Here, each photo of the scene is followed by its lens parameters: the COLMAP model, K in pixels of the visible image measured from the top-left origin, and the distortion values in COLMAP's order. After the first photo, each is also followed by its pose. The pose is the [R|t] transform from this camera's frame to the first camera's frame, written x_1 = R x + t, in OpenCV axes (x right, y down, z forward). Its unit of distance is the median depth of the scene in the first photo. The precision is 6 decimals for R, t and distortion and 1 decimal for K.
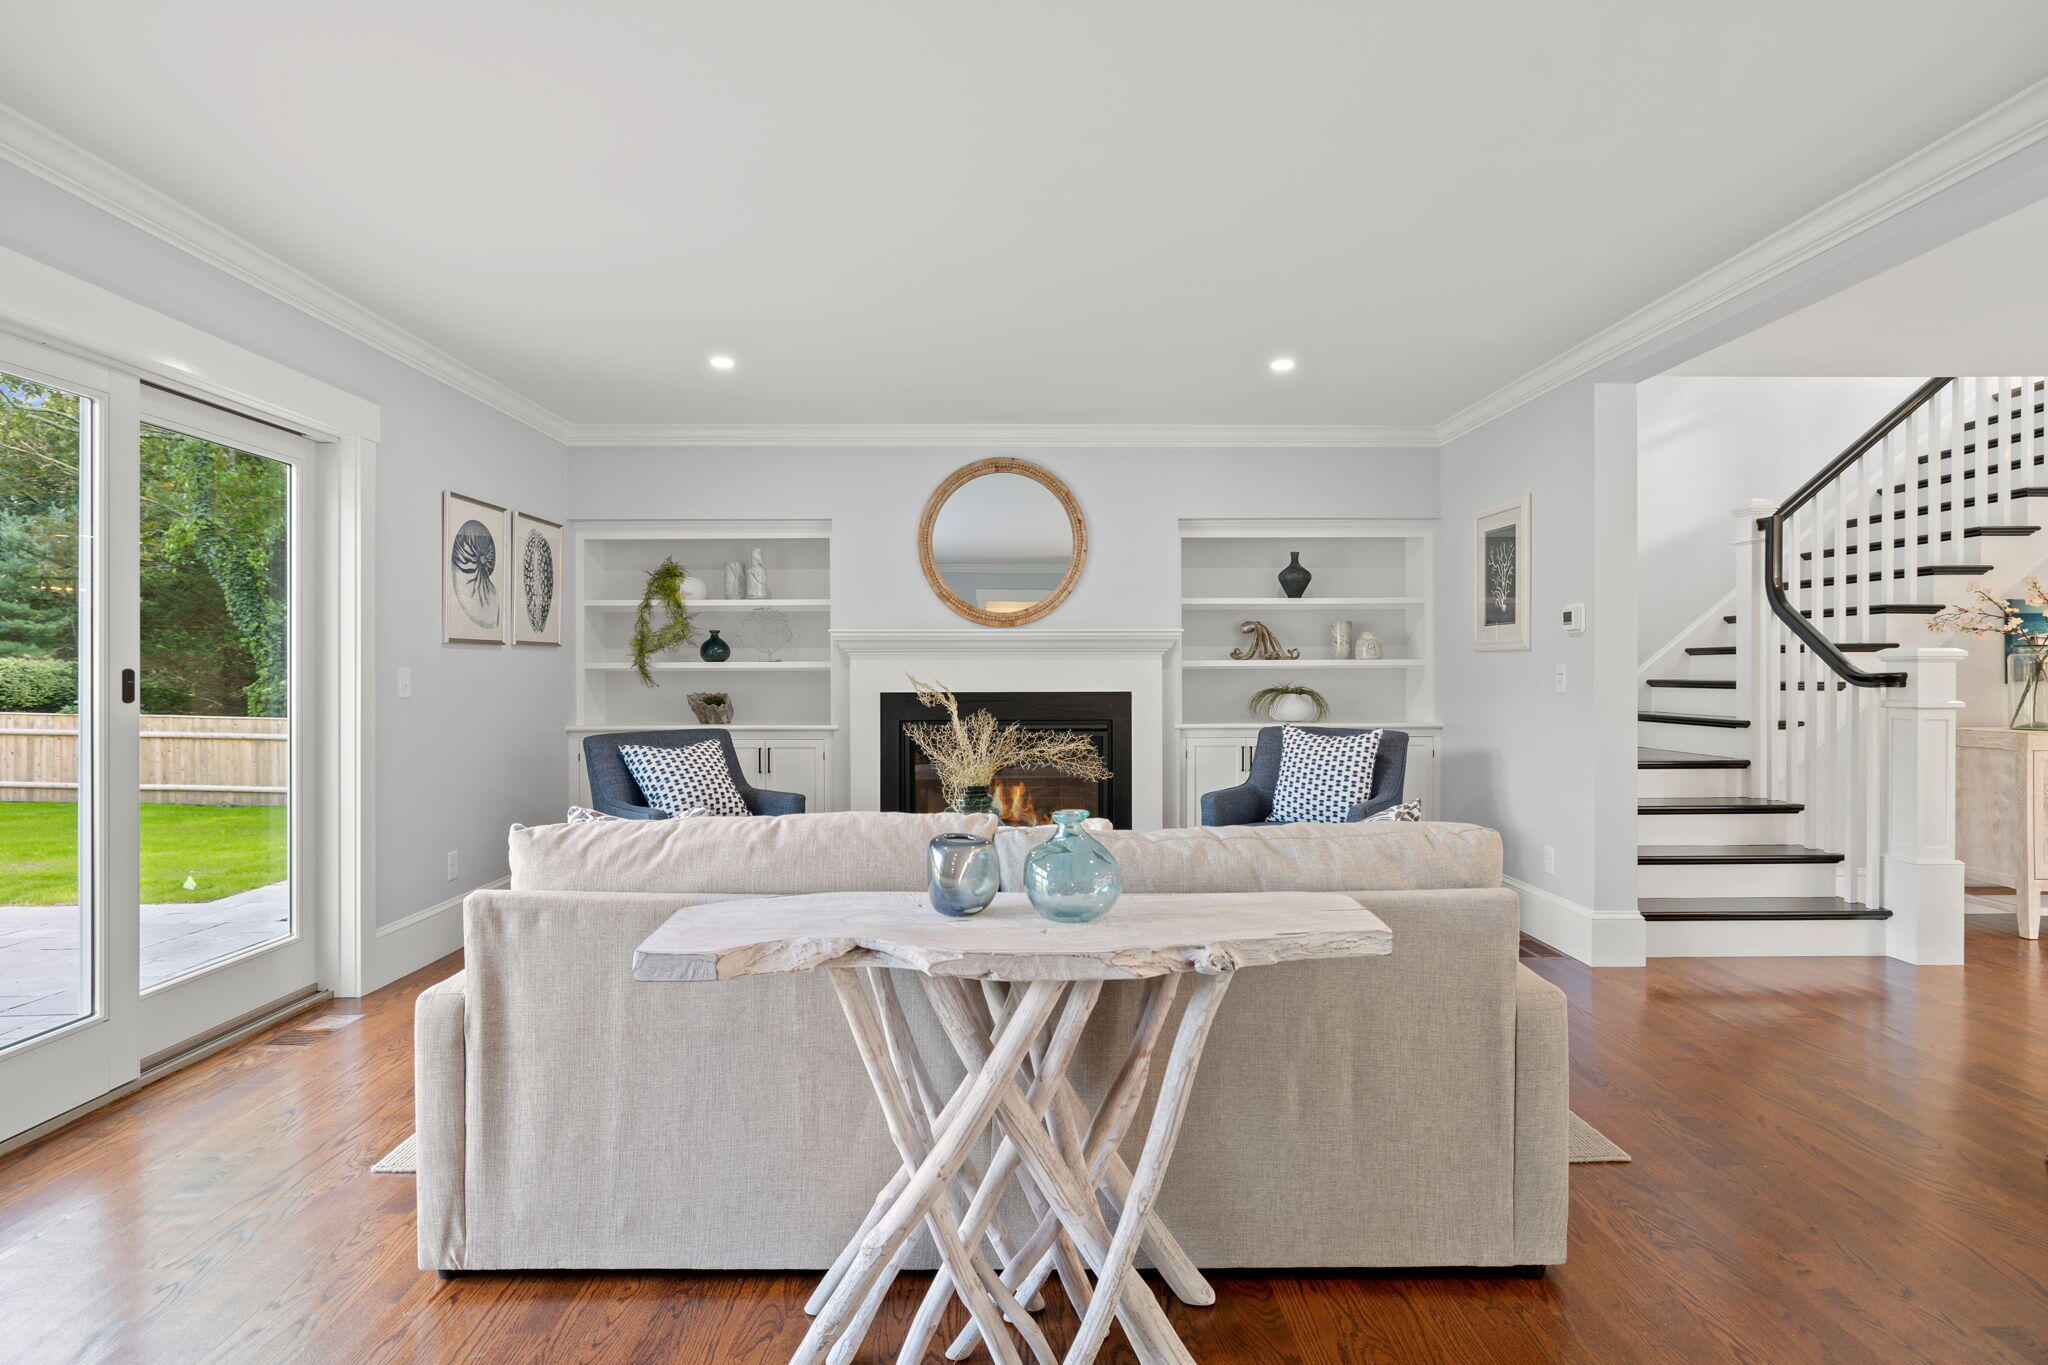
lens RADIAL K [[1010.5, 0, 1040.1], [0, 1010.5, 679.6], [0, 0, 1]] dist [0.001052, -0.002059]
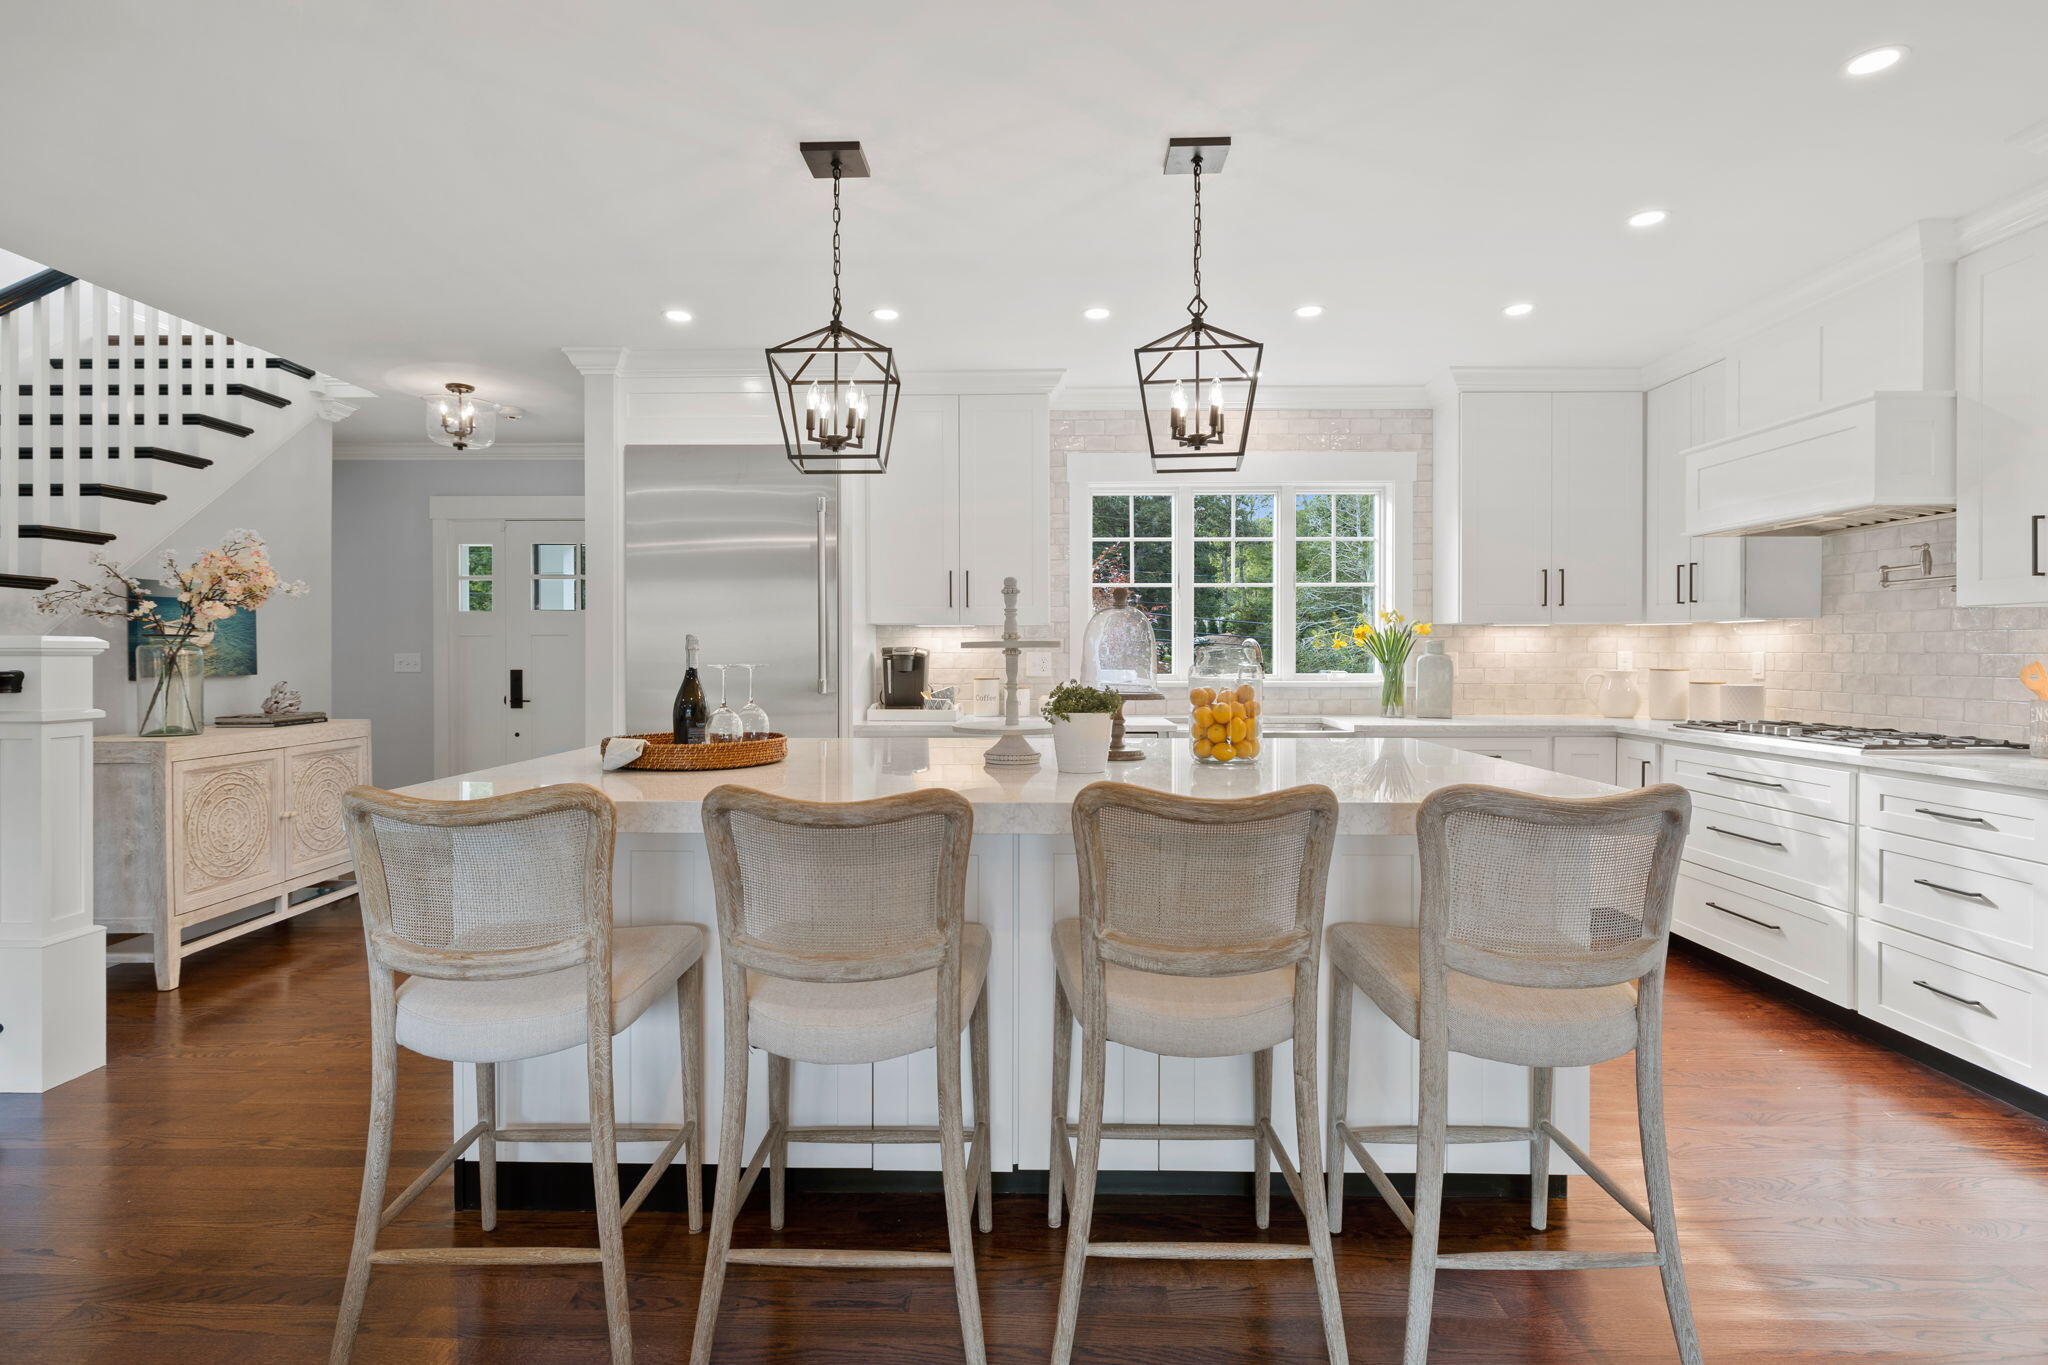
lens RADIAL K [[1010.5, 0, 1001.0], [0, 1010.5, 653.6], [0, 0, 1]] dist [0.001052, -0.002059]
pose [[0.049488, 0.001983, 0.998773, 0.168011], [0.006618, 0.999975, -0.002313, -0.011096], [-0.998753, 0.006725, 0.049474, 0.248998]]
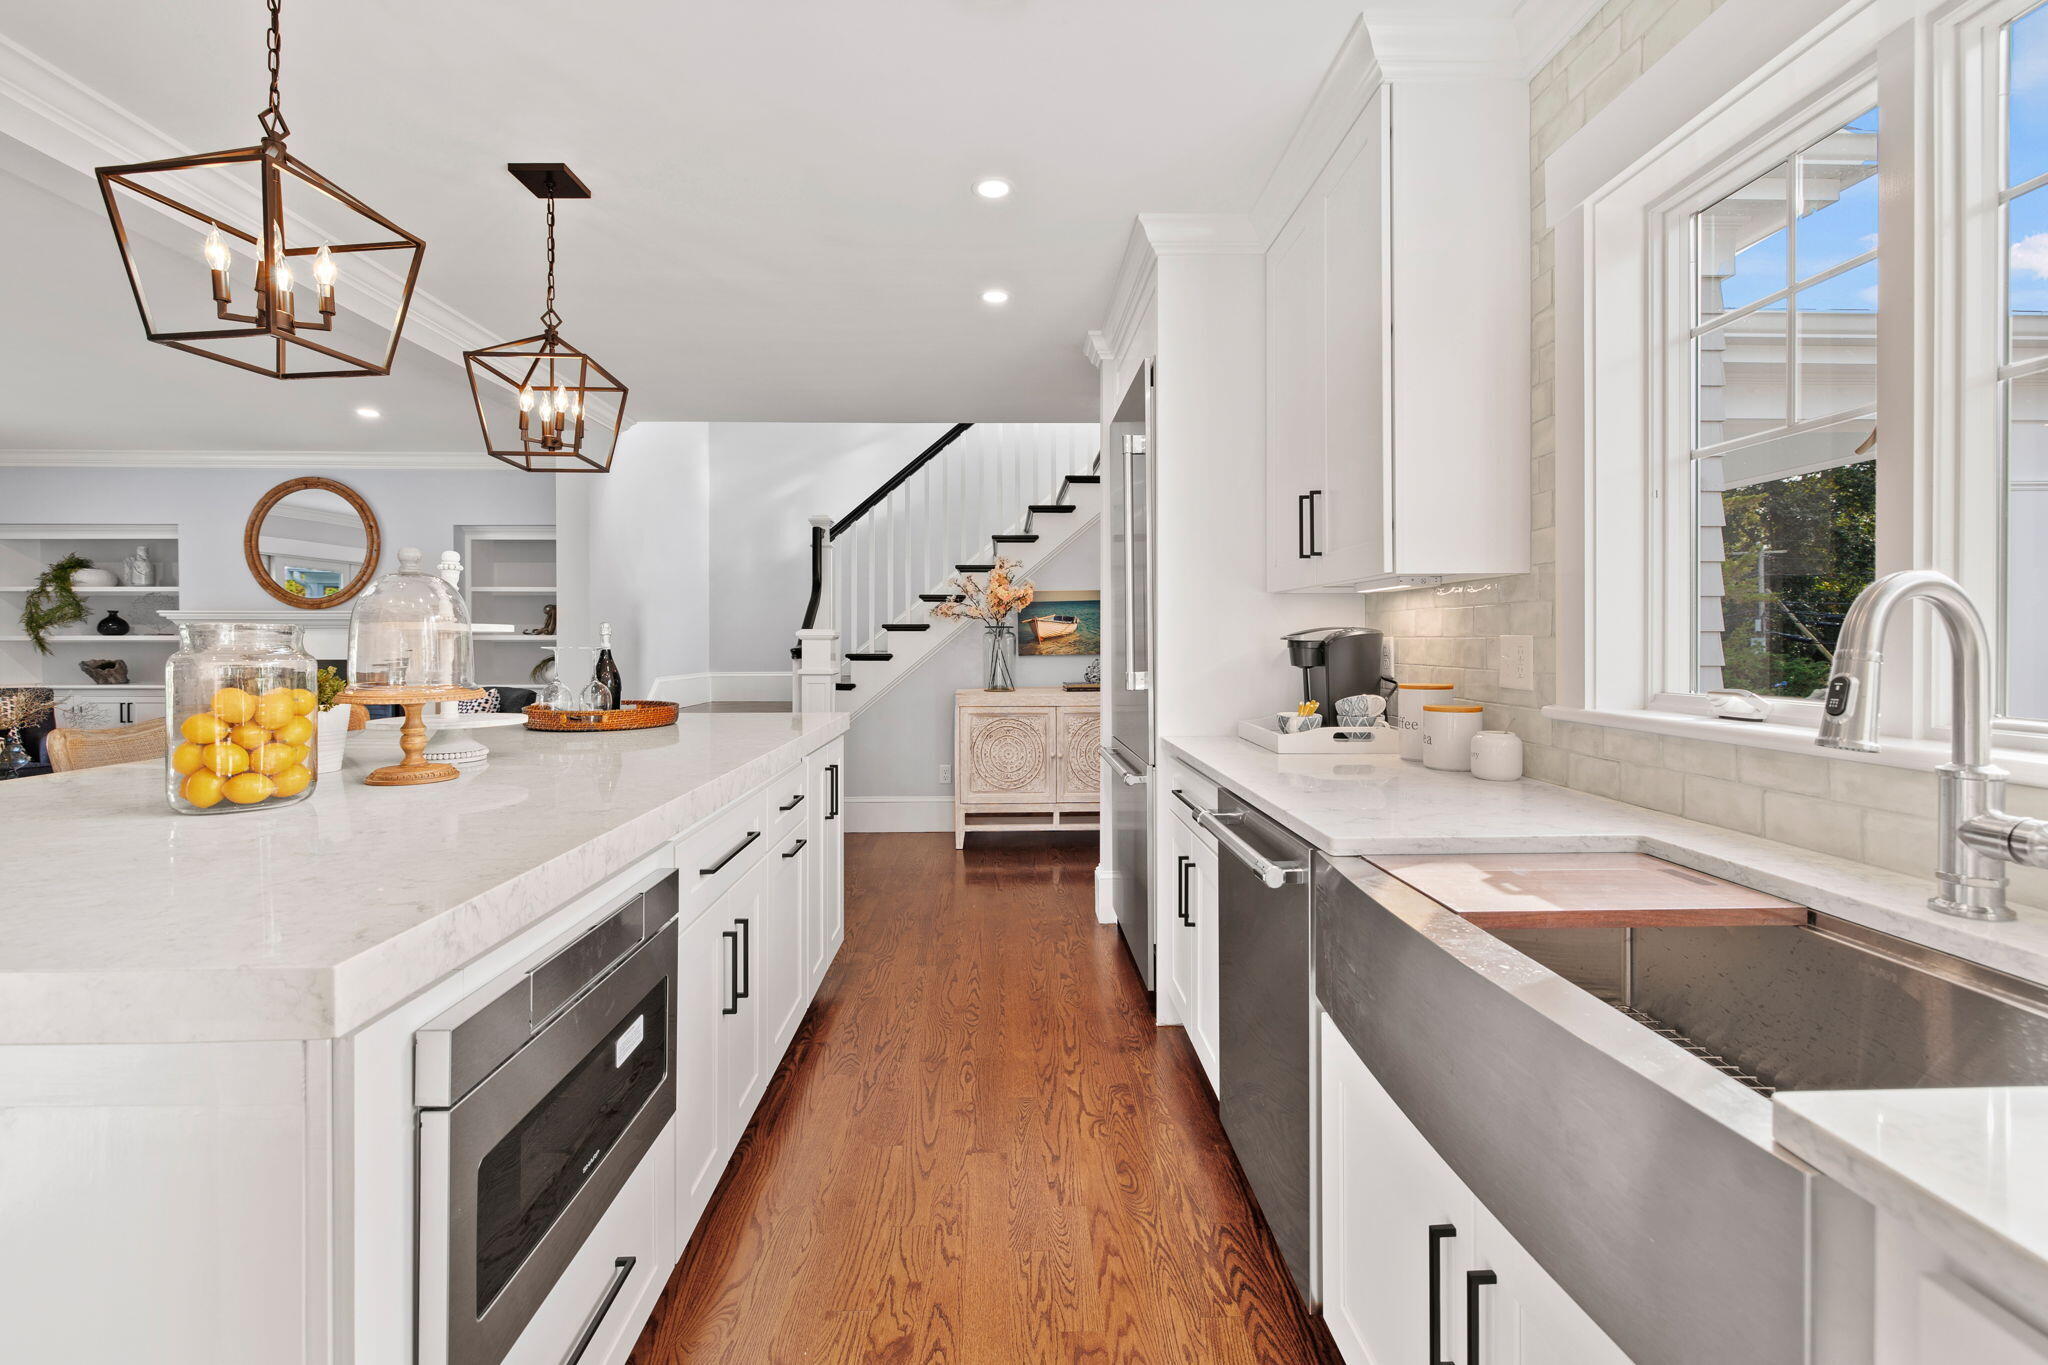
lens RADIAL K [[868.7, 0, 1015.8], [0, 868.7, 643.9], [0, 0, 1]] dist [0.001439, -0.000107]
pose [[0.999838, 0.002849, 0.017762, 0.942965], [-0.002801, 0.999992, -0.002714, -0.008137], [-0.017769, 0.002664, 0.999839, -0.134986]]
